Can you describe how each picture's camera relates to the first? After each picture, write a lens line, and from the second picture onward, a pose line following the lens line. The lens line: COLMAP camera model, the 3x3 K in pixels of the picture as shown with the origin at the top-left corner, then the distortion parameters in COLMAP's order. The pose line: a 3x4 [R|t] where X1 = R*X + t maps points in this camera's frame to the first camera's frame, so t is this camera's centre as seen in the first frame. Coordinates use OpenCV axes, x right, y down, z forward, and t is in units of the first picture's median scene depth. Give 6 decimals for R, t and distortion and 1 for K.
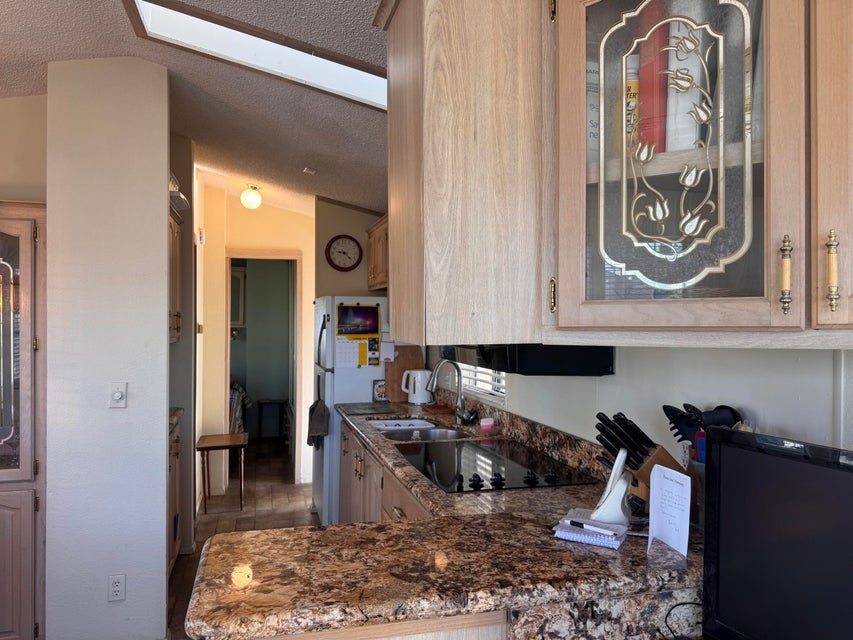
lens RADIAL K [[594.3, 0, 429.6], [0, 594.3, 322.5], [0, 0, 1]] dist [0.064286, -0.084370]
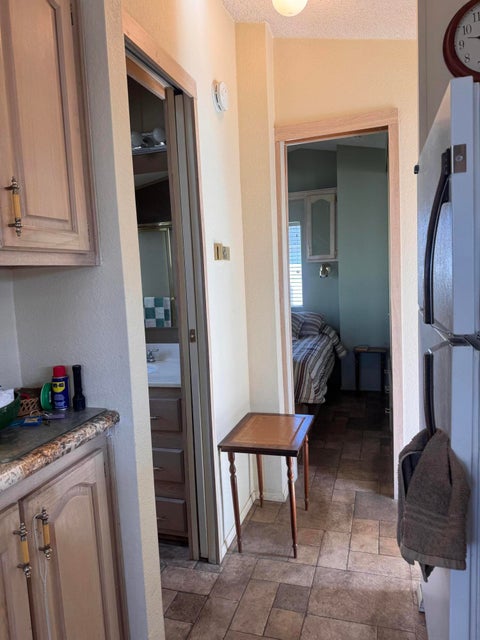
lens RADIAL K [[445.9, 0, 240.0], [0, 445.9, 320.0], [0, 0, 1]] dist [0.064286, -0.084370]
pose [[0.831142, 0.009742, -0.555975, -0.439248], [0.052511, 0.994003, 0.095918, 0.137861], [0.553575, -0.108916, 0.825646, 2.413840]]
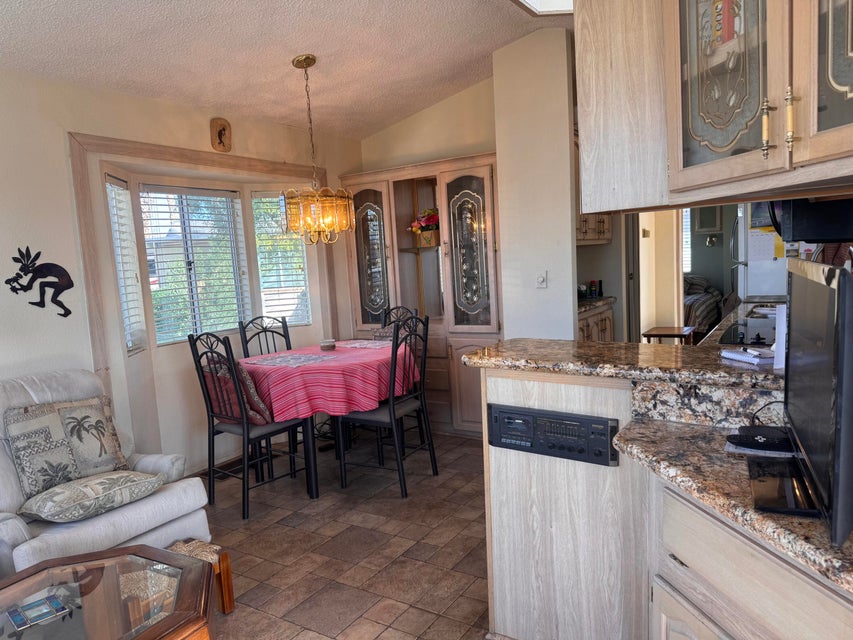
lens RADIAL K [[611.7, 0, 423.7], [0, 611.7, 336.2], [0, 0, 1]] dist [0.001353, -0.091932]
pose [[0.649790, 0.048642, -0.758556, 0.916280], [0.068154, 0.990202, 0.121878, 0.128351], [0.757053, -0.130894, 0.640108, -0.374172]]
